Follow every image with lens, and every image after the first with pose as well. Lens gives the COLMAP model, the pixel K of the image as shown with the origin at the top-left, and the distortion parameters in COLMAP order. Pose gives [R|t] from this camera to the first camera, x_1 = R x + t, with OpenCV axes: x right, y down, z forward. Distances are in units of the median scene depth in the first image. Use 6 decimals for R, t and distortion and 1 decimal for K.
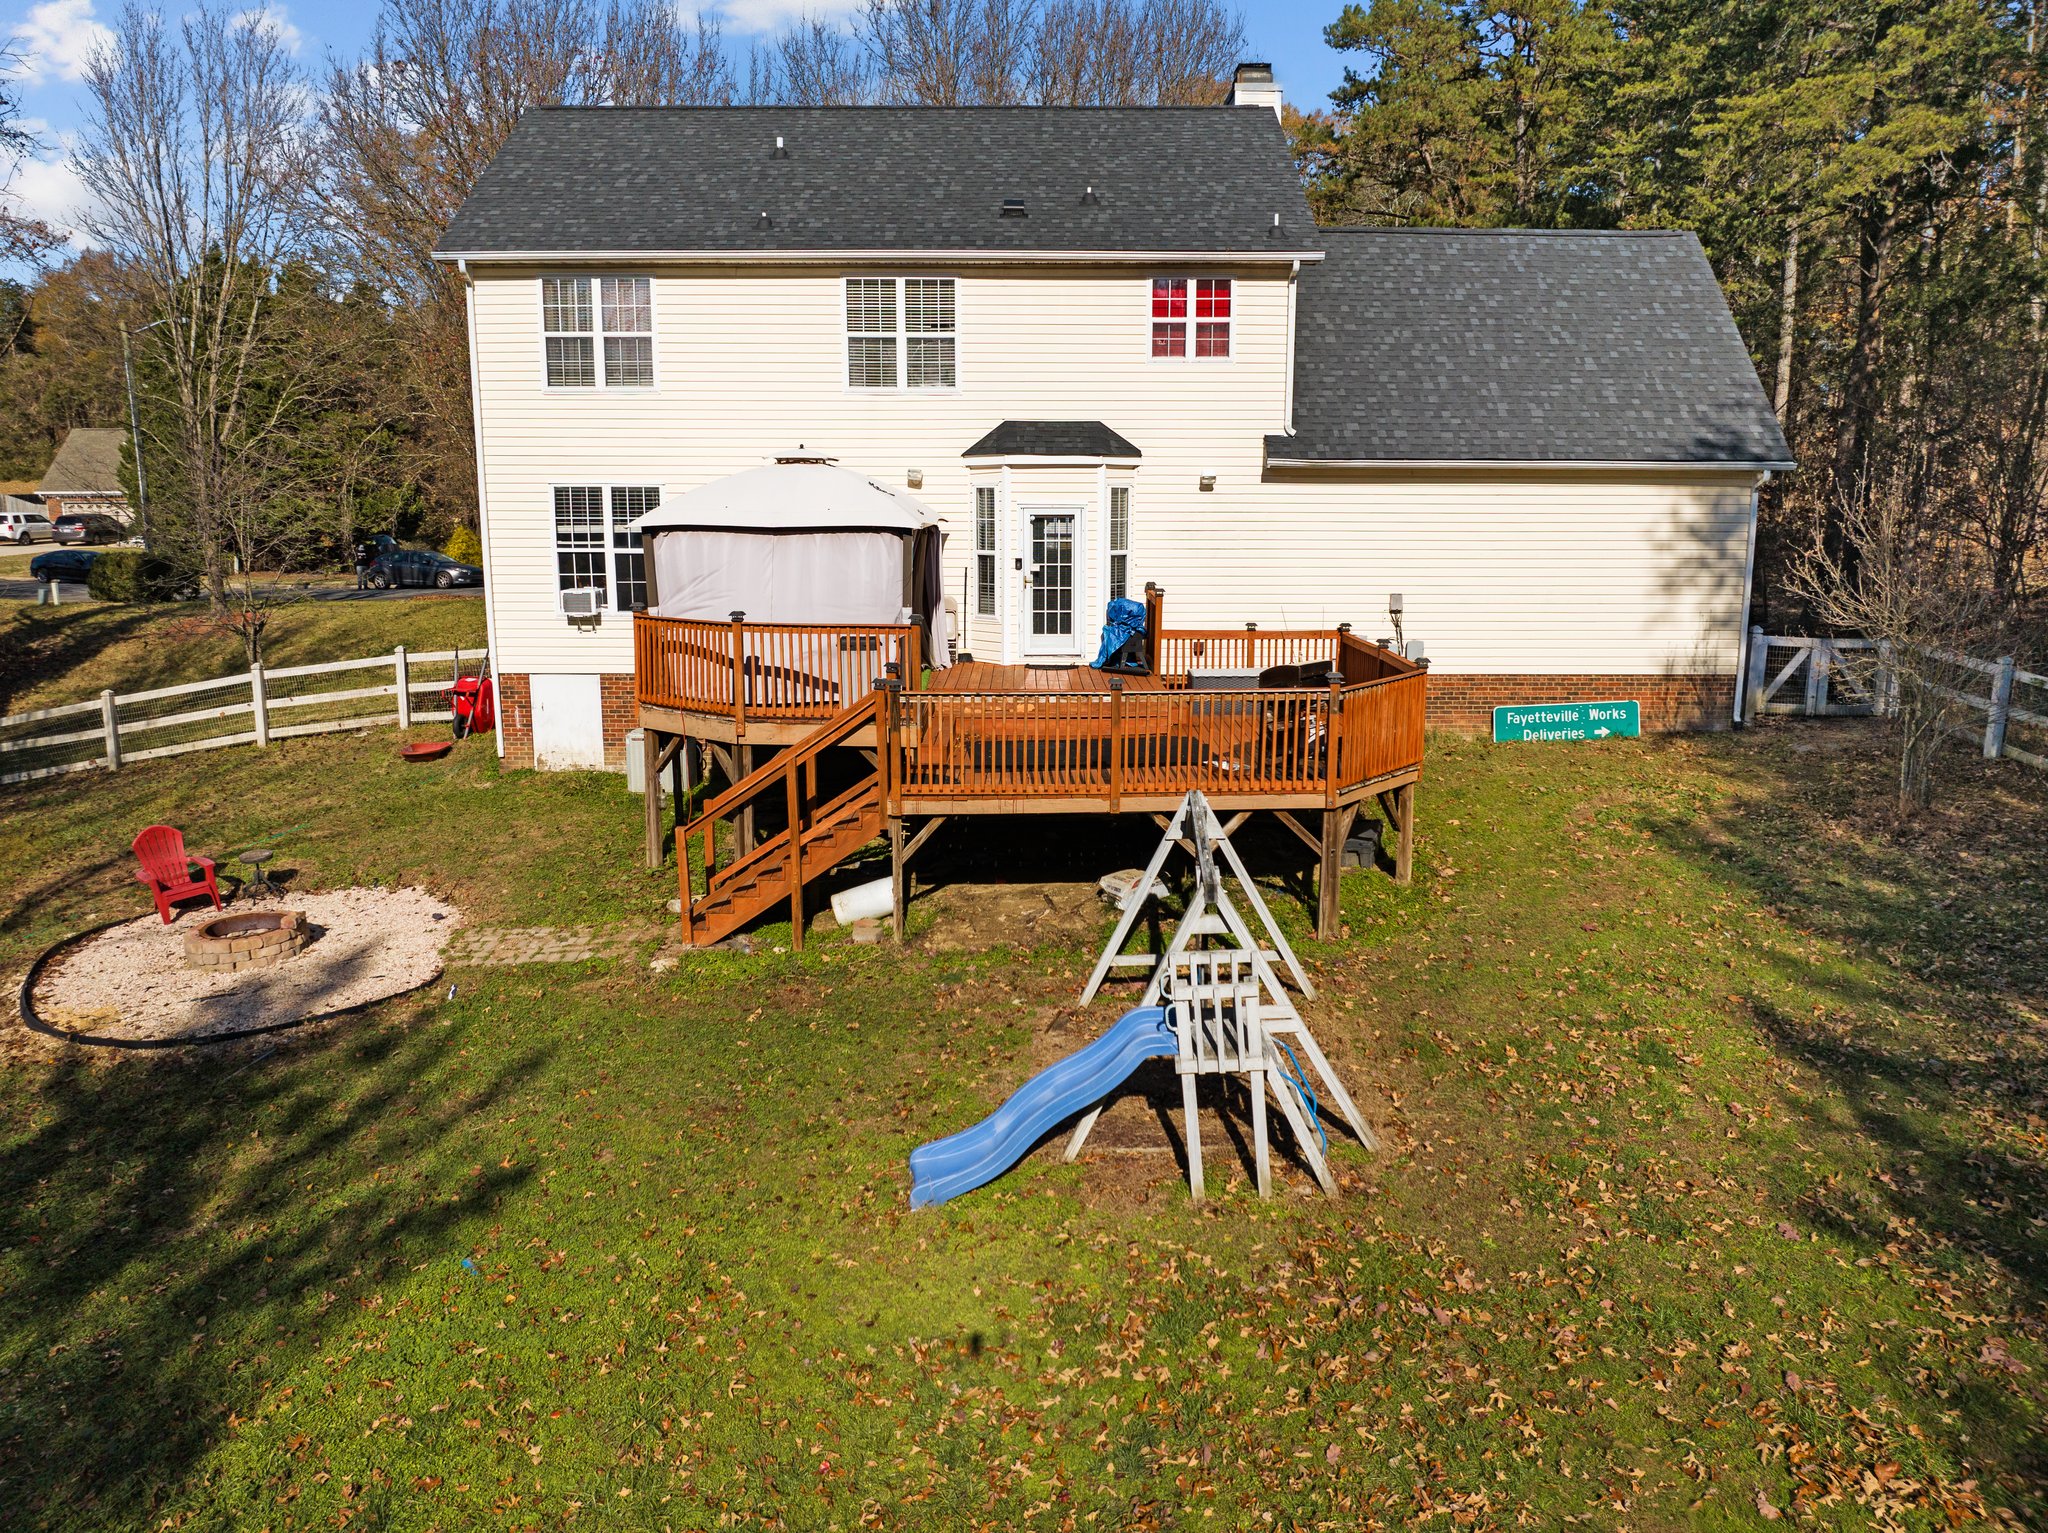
lens RADIAL K [[1447.7, 0, 1024.0], [0, 1447.7, 766.5], [0, 0, 1]] dist [-0.044905, 0.011399]
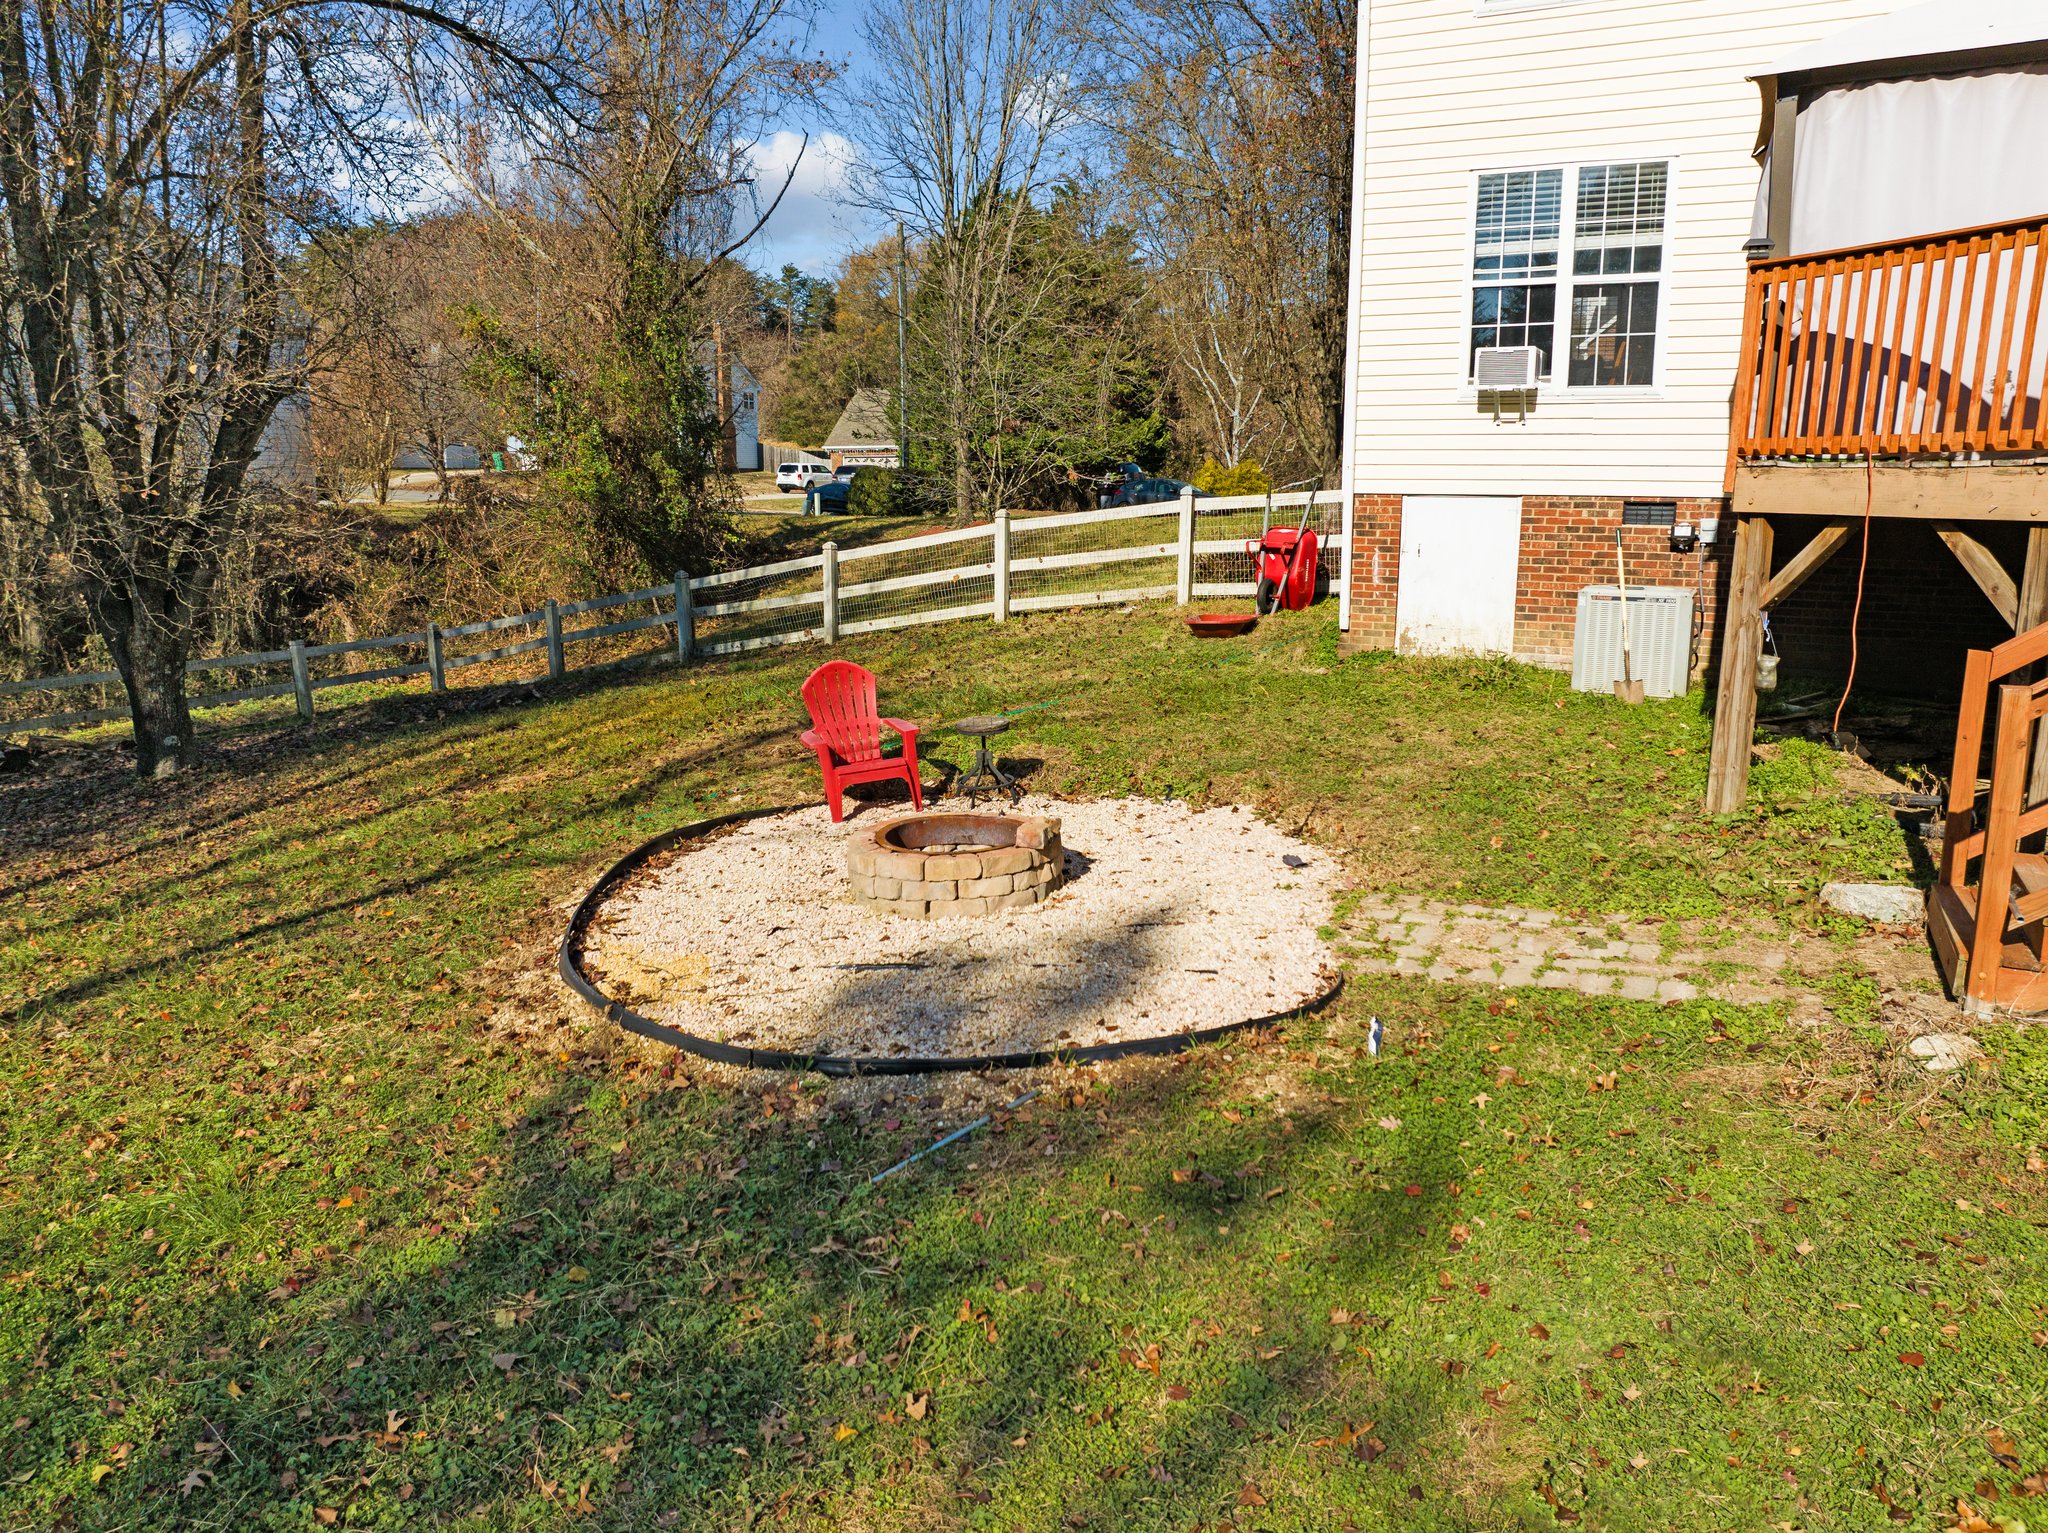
lens RADIAL K [[1447.7, 0, 1024.0], [0, 1447.7, 766.5], [0, 0, 1]] dist [-0.044905, 0.011399]
pose [[0.890398, 0.086280, -0.446931, -0.265128], [-0.085509, 0.996096, 0.021941, 0.067304], [0.447079, 0.018680, 0.894299, 0.495620]]
